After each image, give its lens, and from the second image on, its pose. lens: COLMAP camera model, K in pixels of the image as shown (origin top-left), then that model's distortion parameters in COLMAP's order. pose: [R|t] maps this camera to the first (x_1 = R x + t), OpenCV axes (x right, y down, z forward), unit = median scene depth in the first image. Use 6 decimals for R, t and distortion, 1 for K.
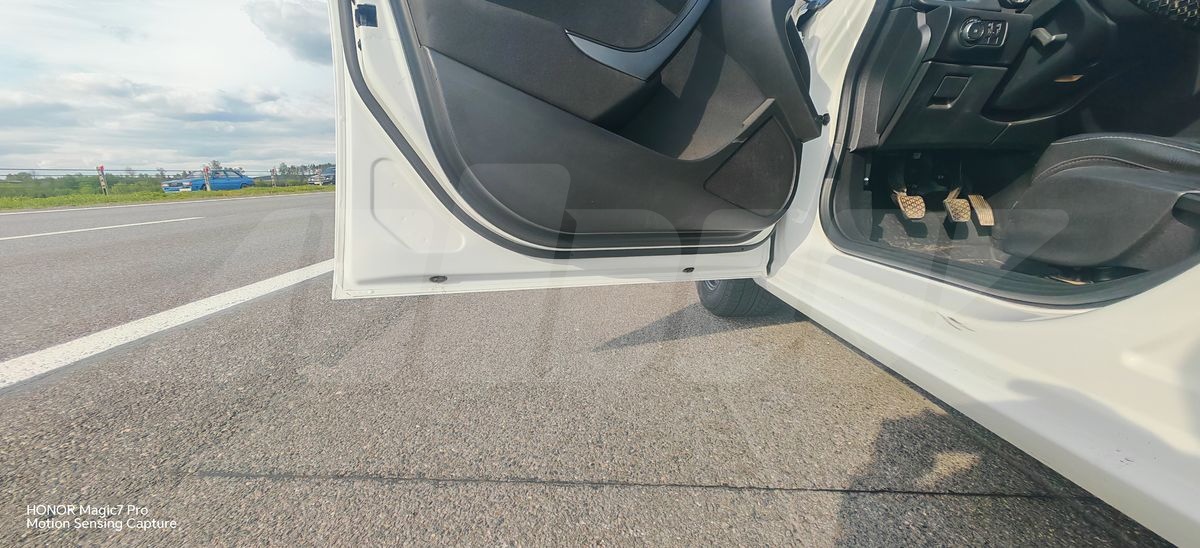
lens RADIAL K [[448.6, 0, 597.3], [0, 448.6, 276.6], [0, 0, 1]] dist [-0.000274, 0.000432]
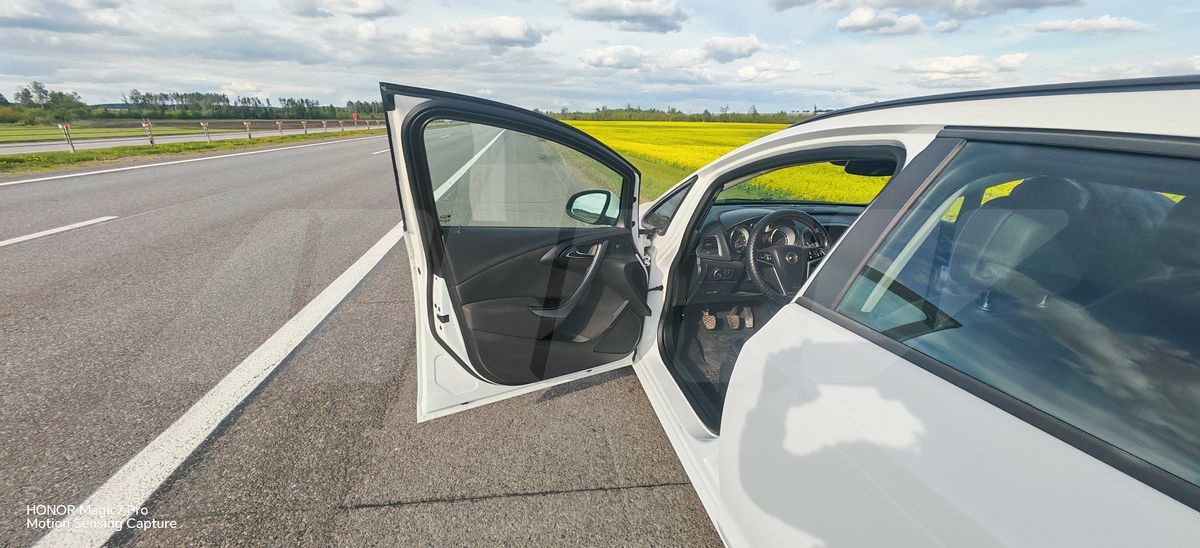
lens RADIAL K [[448.6, 0, 598.9], [0, 448.6, 274.4], [0, 0, 1]] dist [-0.000274, 0.000432]
pose [[0.984683, -0.014492, 0.173749, -0.092870], [-0.004207, 0.994275, 0.106772, -0.745916], [-0.174302, -0.105868, 0.978985, -0.975099]]
